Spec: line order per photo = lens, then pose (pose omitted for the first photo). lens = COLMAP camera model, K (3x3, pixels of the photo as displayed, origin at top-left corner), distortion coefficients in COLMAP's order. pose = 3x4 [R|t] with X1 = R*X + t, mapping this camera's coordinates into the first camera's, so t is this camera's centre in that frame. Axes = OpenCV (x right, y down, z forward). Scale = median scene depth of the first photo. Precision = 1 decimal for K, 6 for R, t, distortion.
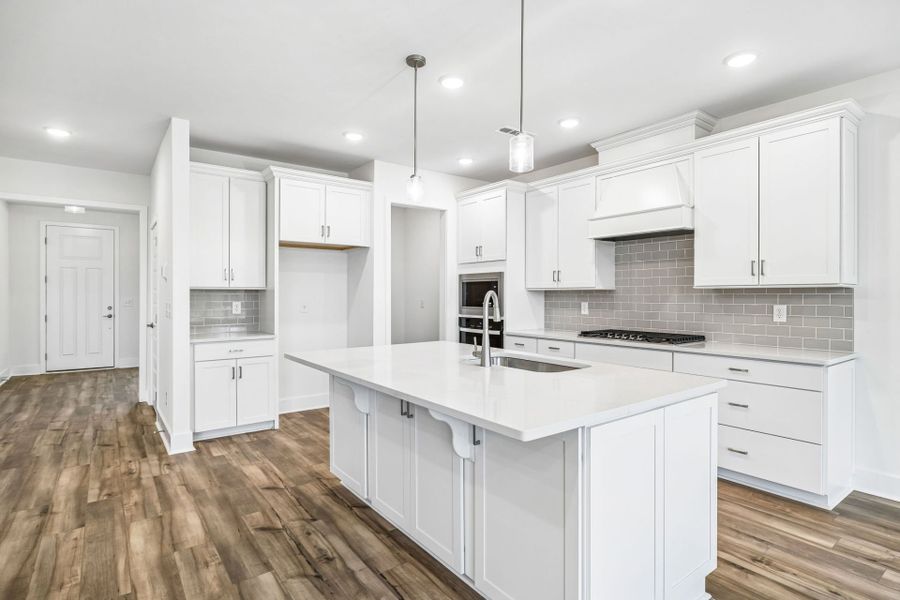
lens RADIAL K [[463.9, 0, 449.4], [0, 463.9, 299.7], [0, 0, 1]] dist [-0.006225, 0.003629]
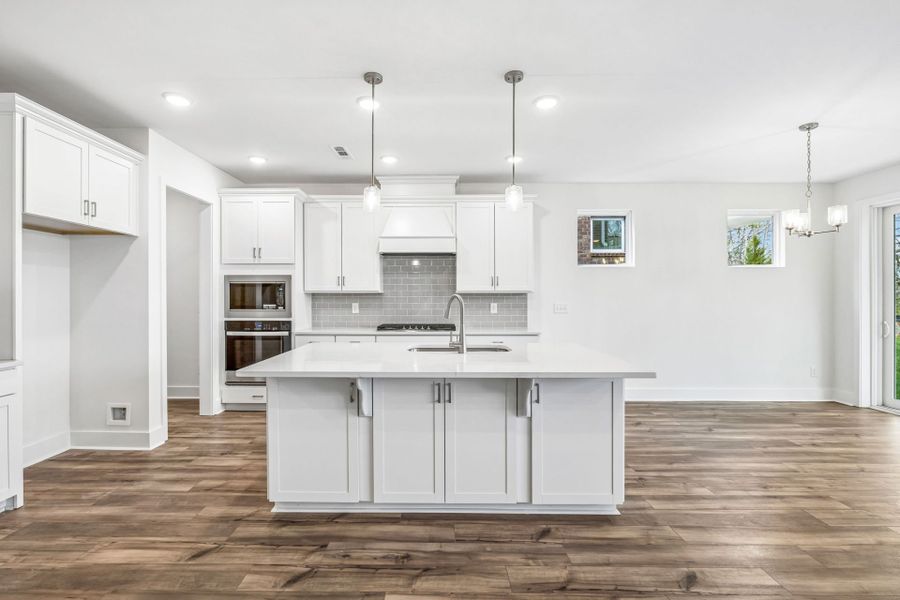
lens RADIAL K [[410.7, 0, 432.9], [0, 410.7, 301.3], [0, 0, 1]] dist [-0.006805, 0.002220]
pose [[0.606664, -0.008605, 0.794912, -0.514879], [0.007555, 0.999959, 0.005059, -0.003987], [-0.794922, 0.002937, 0.606704, 0.221688]]
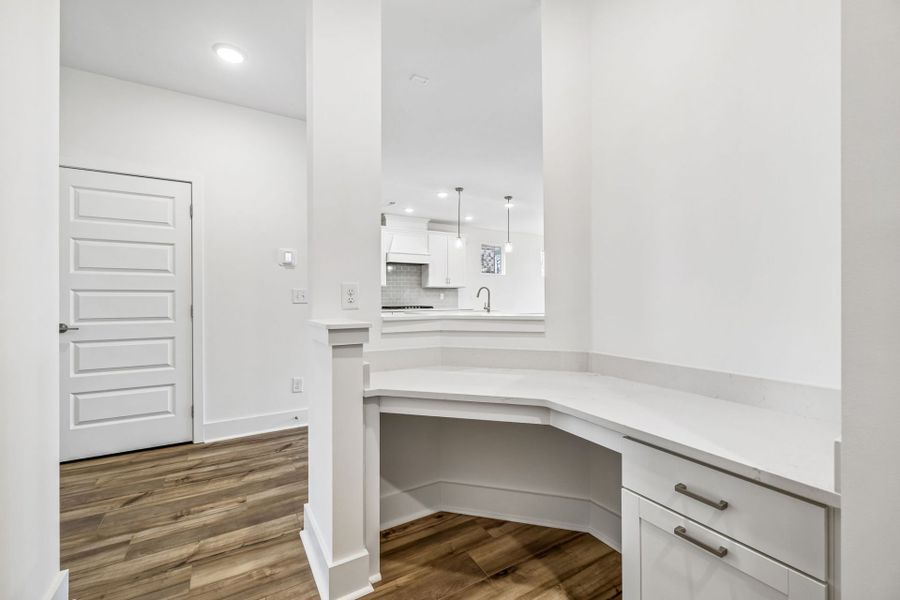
lens RADIAL K [[381.3, 0, 455.5], [0, 381.3, 295.2], [0, 0, 1]] dist [-0.000675, 0.000663]
pose [[0.084278, 0.001040, 0.996442, -1.403037], [0.008894, 0.999959, -0.001796, 0.022469], [-0.996403, 0.009014, 0.084265, 0.594076]]
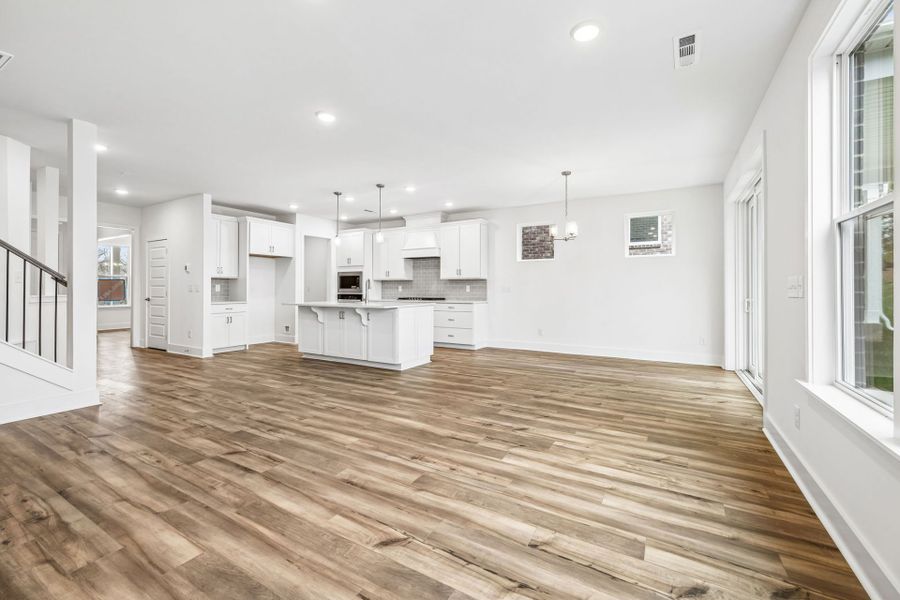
lens RADIAL K [[381.3, 0, 449.2], [0, 381.3, 284.8], [0, 0, 1]] dist [-0.000675, 0.000663]
pose [[0.920511, 0.004232, 0.390694, -0.234999], [0.004037, 0.999785, -0.020342, 0.044326], [-0.390696, 0.020302, 0.920296, -0.884547]]
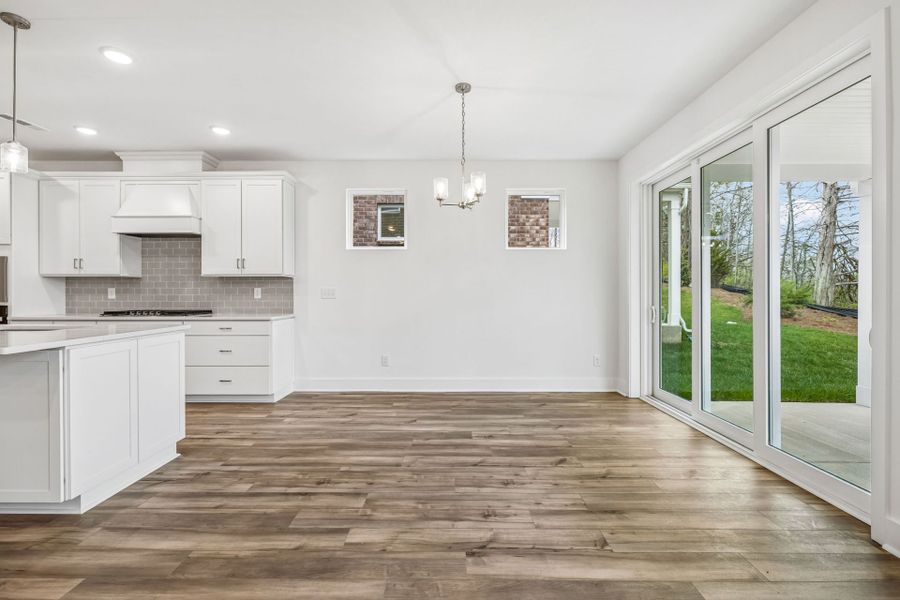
lens RADIAL K [[410.7, 0, 452.5], [0, 410.7, 295.6], [0, 0, 1]] dist [-0.006805, 0.002220]
pose [[0.600749, -0.003696, 0.799429, -0.010582], [0.008237, 0.999965, -0.001567, 0.038133], [-0.799395, 0.007526, 0.600758, -0.322397]]
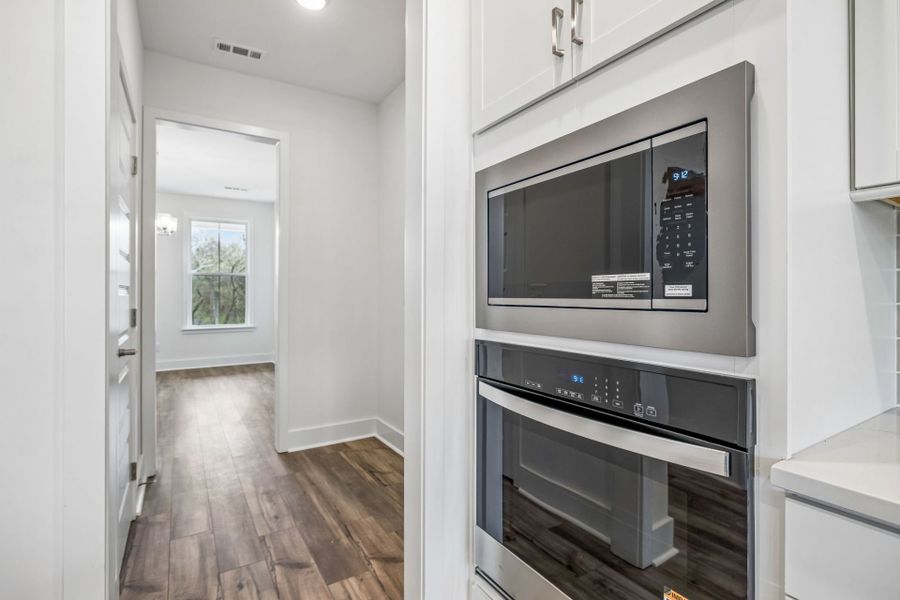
lens RADIAL K [[434.0, 0, 459.5], [0, 434.0, 292.4], [0, 0, 1]] dist [-0.003197, -0.000330]
pose [[0.997894, -0.001326, -0.064848, 0.036678], [0.000164, 0.999839, -0.017931, 0.020634], [0.064861, 0.017882, 0.997734, 1.030605]]
